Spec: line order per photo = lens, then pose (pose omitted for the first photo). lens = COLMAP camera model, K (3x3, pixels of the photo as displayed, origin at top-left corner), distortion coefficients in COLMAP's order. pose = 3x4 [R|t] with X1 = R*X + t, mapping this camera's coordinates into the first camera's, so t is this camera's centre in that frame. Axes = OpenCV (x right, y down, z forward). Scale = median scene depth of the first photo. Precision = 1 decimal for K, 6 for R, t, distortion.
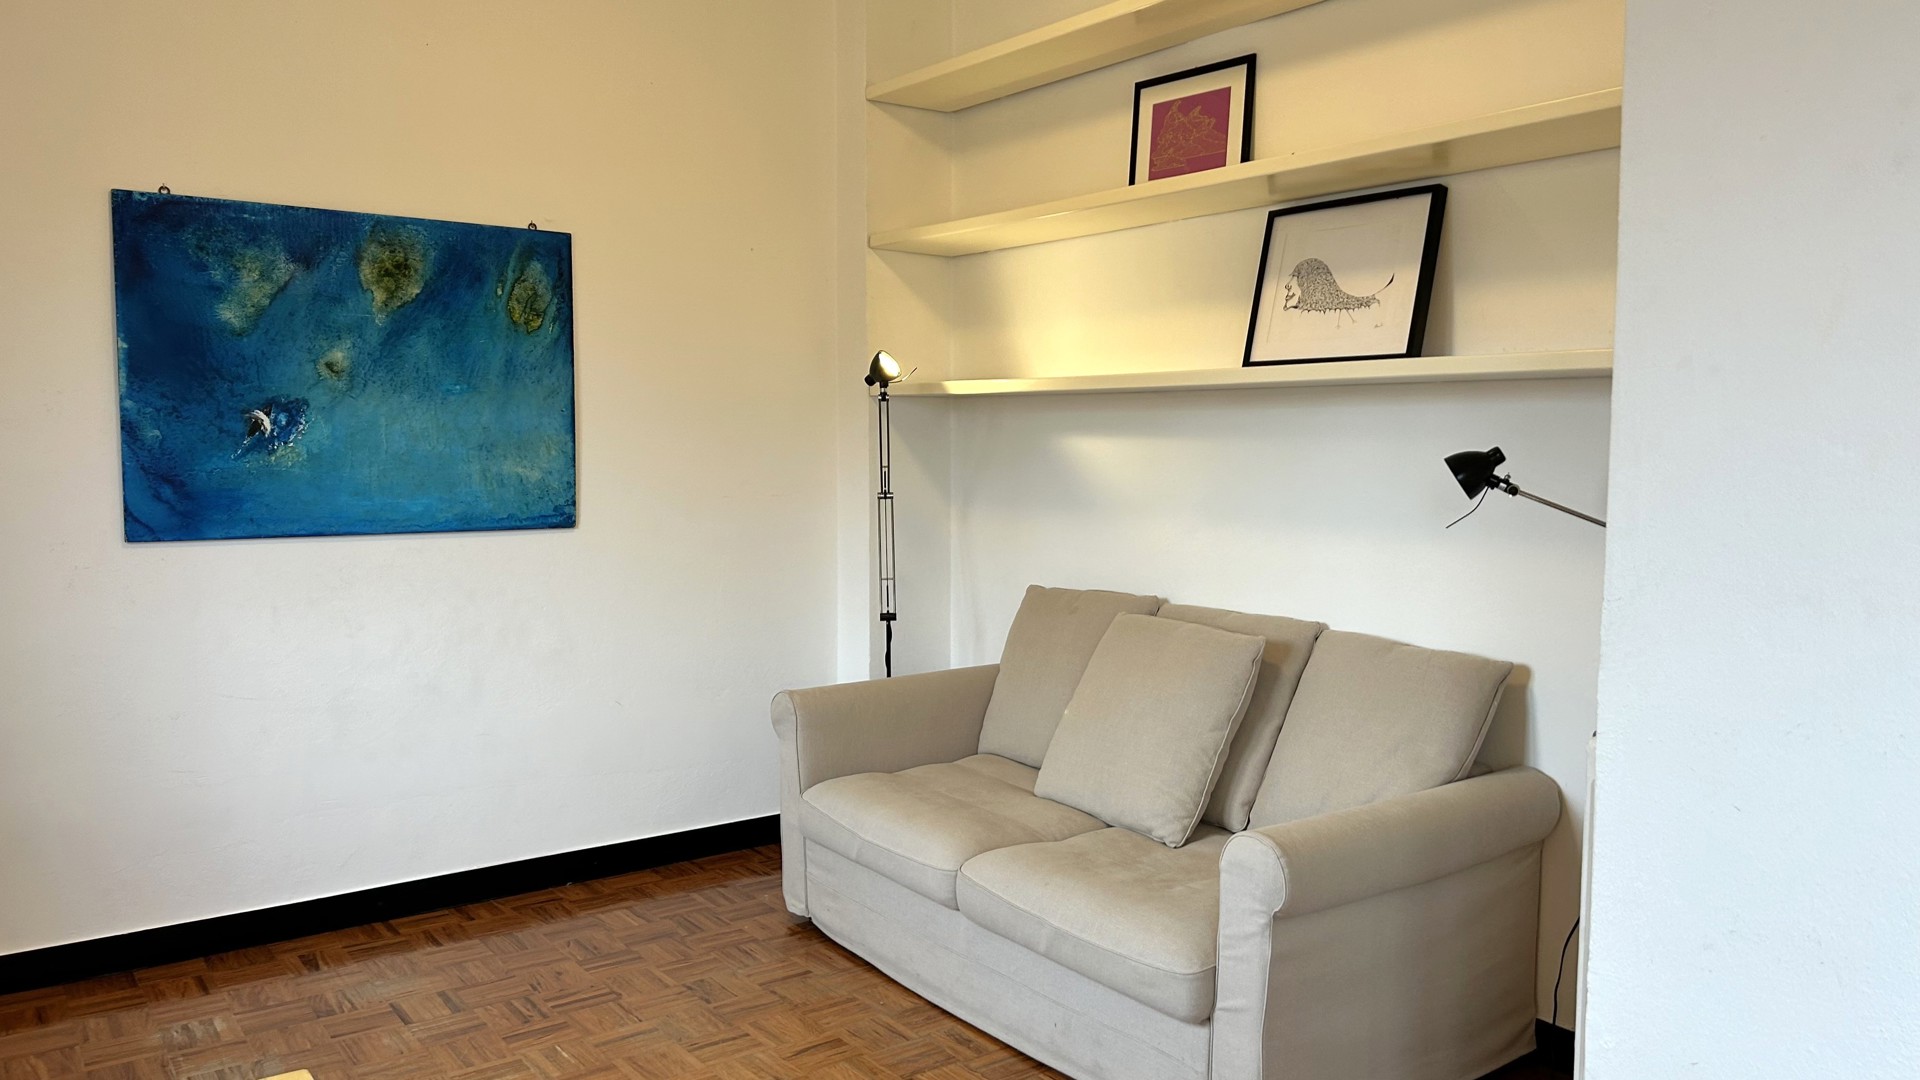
lens RADIAL K [[1409.4, 0, 961.8], [0, 1409.4, 548.1], [0, 0, 1]] dist [0.000196, -0.005466]
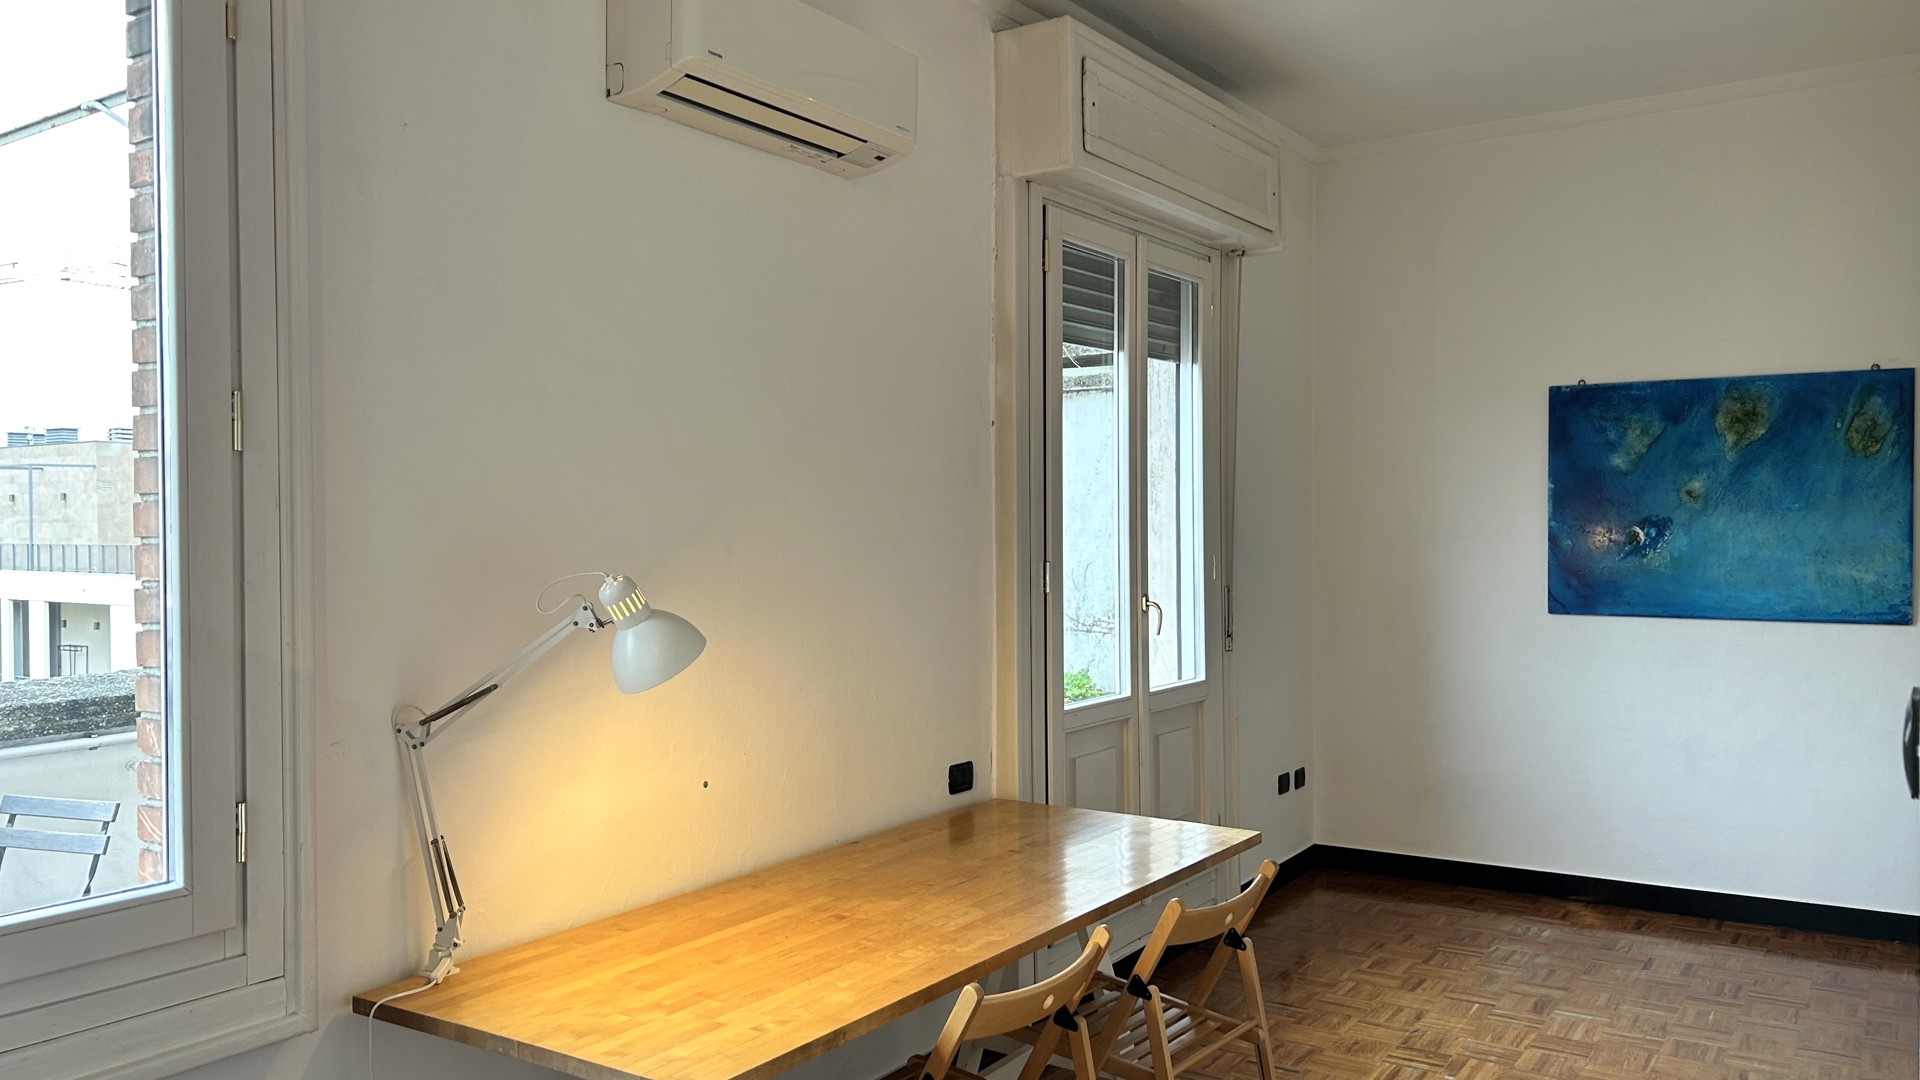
lens RADIAL K [[1409.4, 0, 961.4], [0, 1409.4, 538.3], [0, 0, 1]] dist [0.000196, -0.005466]
pose [[0.321641, 0.003275, -0.946856, 0.607086], [-0.066886, 0.997575, -0.019270, -0.012482], [0.944496, 0.069529, 0.321080, -0.095733]]
